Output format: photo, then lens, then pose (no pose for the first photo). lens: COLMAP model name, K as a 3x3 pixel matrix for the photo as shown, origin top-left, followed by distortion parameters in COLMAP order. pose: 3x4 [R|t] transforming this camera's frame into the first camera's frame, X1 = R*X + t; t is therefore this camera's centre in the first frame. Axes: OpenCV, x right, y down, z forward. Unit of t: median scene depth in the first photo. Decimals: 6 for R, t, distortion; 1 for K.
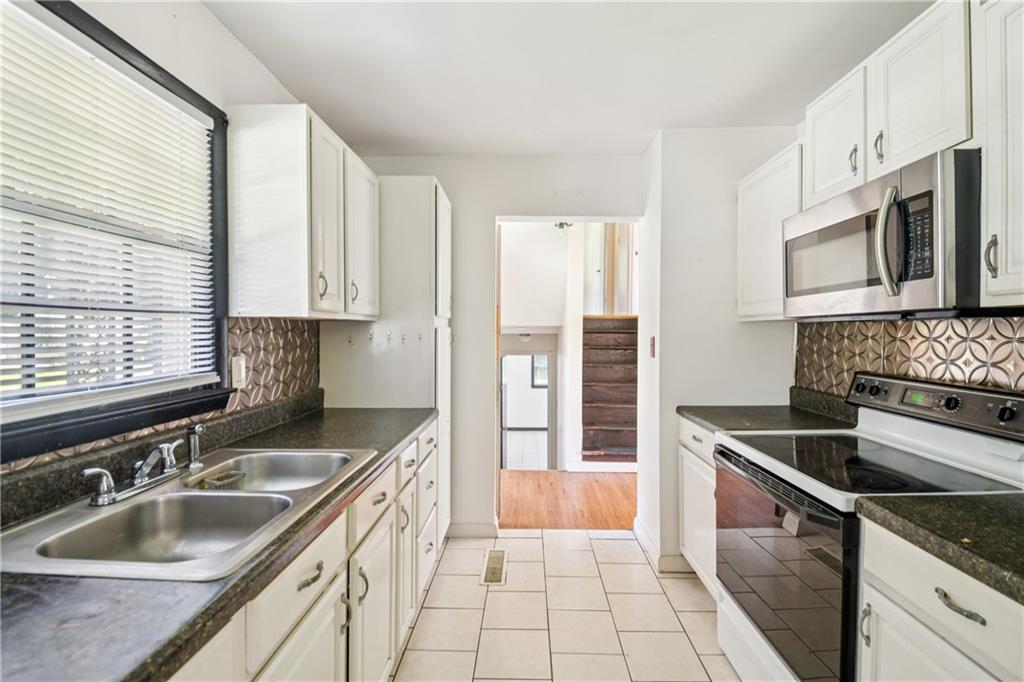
lens RADIAL K [[465.7, 0, 512.8], [0, 465.7, 332.2], [0, 0, 1]] dist [0.025191, -0.030077]
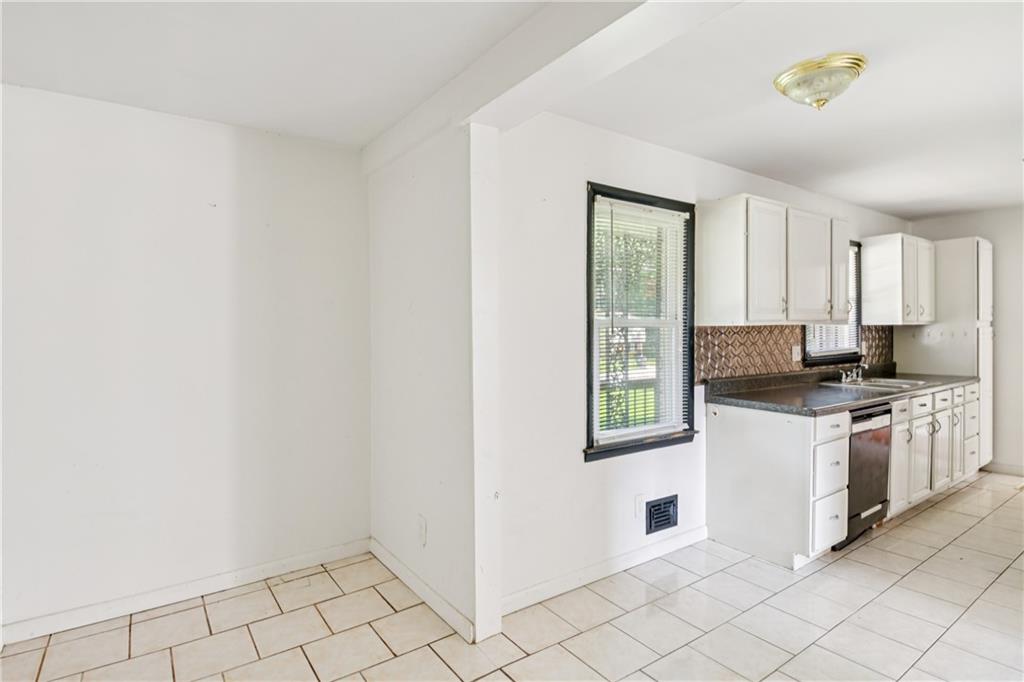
lens RADIAL K [[522.8, 0, 486.8], [0, 522.8, 333.7], [0, 0, 1]] dist [-0.004870, -0.001474]
pose [[0.587646, -0.003753, -0.809110, 0.307143], [0.007606, 0.999971, 0.000886, -0.003555], [0.809083, -0.006675, 0.587657, -1.512261]]
